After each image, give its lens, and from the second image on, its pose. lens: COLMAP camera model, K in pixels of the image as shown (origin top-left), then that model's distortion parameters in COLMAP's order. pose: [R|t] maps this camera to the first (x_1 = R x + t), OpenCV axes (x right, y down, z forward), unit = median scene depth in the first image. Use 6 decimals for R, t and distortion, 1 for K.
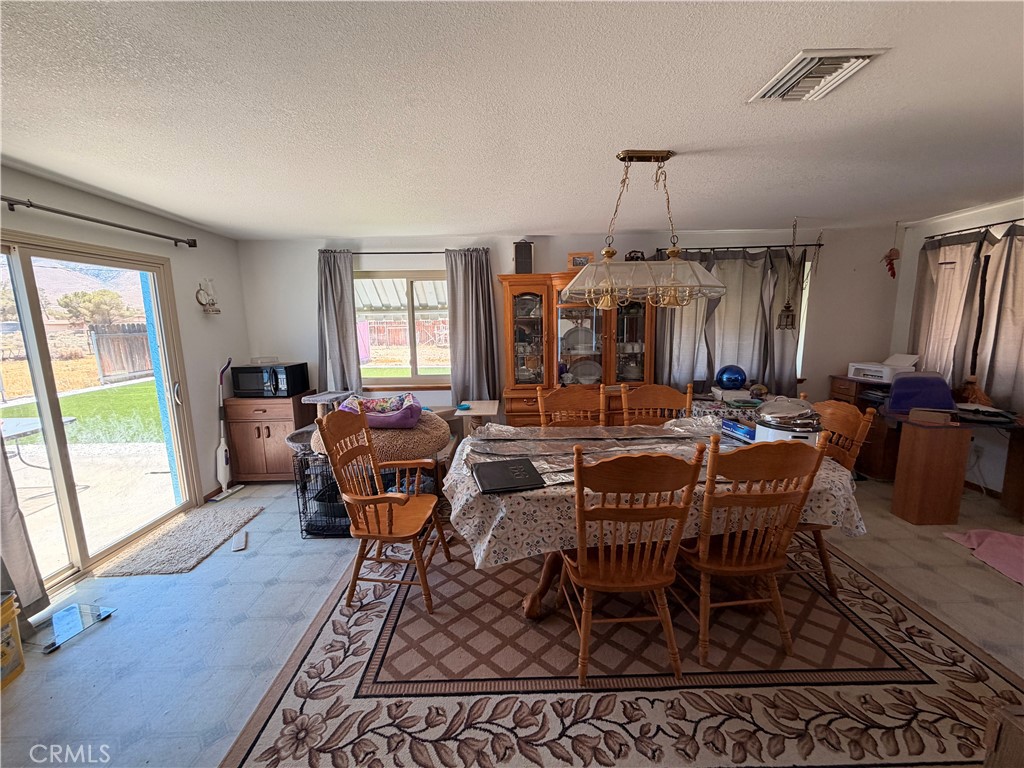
lens RADIAL K [[404.0, 0, 512.0], [0, 404.0, 384.0], [0, 0, 1]] dist [-0.001314, 0.000118]
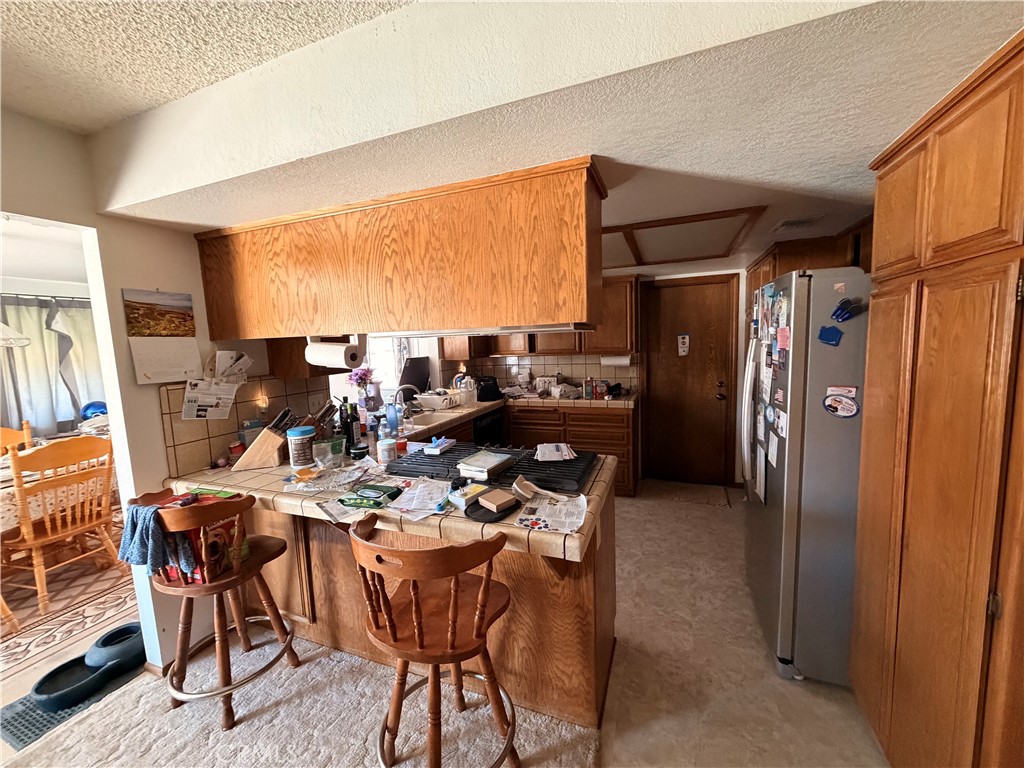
lens RADIAL K [[404.0, 0, 512.0], [0, 404.0, 384.0], [0, 0, 1]] dist [-0.001314, 0.000118]
pose [[0.377380, -0.101715, 0.920456, -0.053685], [0.176914, 0.983562, 0.036156, 0.075029], [-0.909003, 0.149197, 0.389171, -0.532951]]
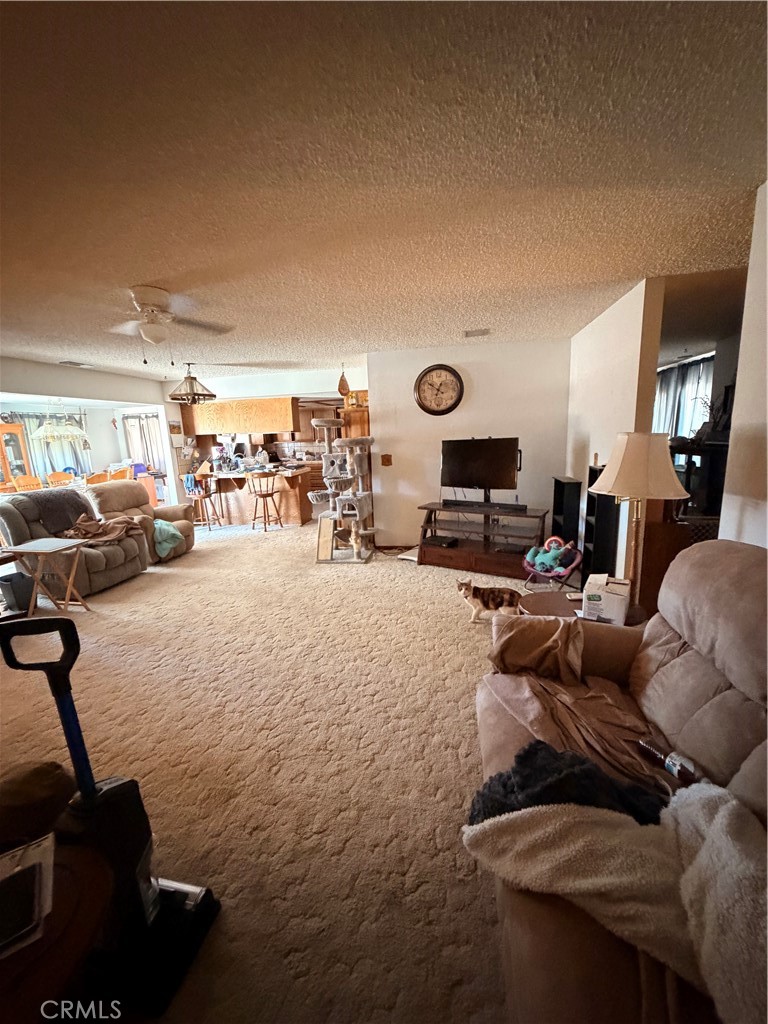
lens RADIAL K [[404.0, 0, 384.0], [0, 404.0, 512.0], [0, 0, 1]] dist [-0.001314, 0.000118]
pose [[0.179564, -0.183014, 0.966573, -1.417265], [0.192869, 0.970024, 0.147837, 0.209744], [-0.964654, 0.159876, 0.209479, -1.171949]]
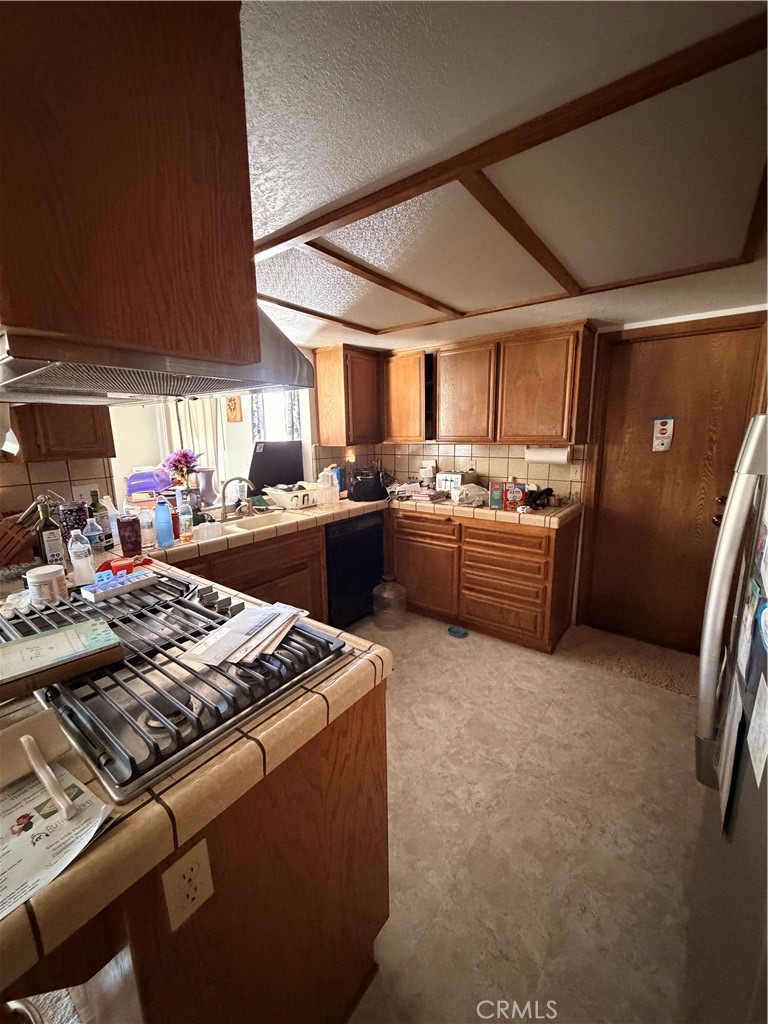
lens RADIAL K [[404.0, 0, 384.0], [0, 404.0, 512.0], [0, 0, 1]] dist [-0.001314, 0.000118]
pose [[0.615324, -0.153103, 0.773263, 0.299905], [0.131286, 0.987161, 0.090983, 0.099619], [-0.777264, 0.045535, 0.627524, -0.605495]]
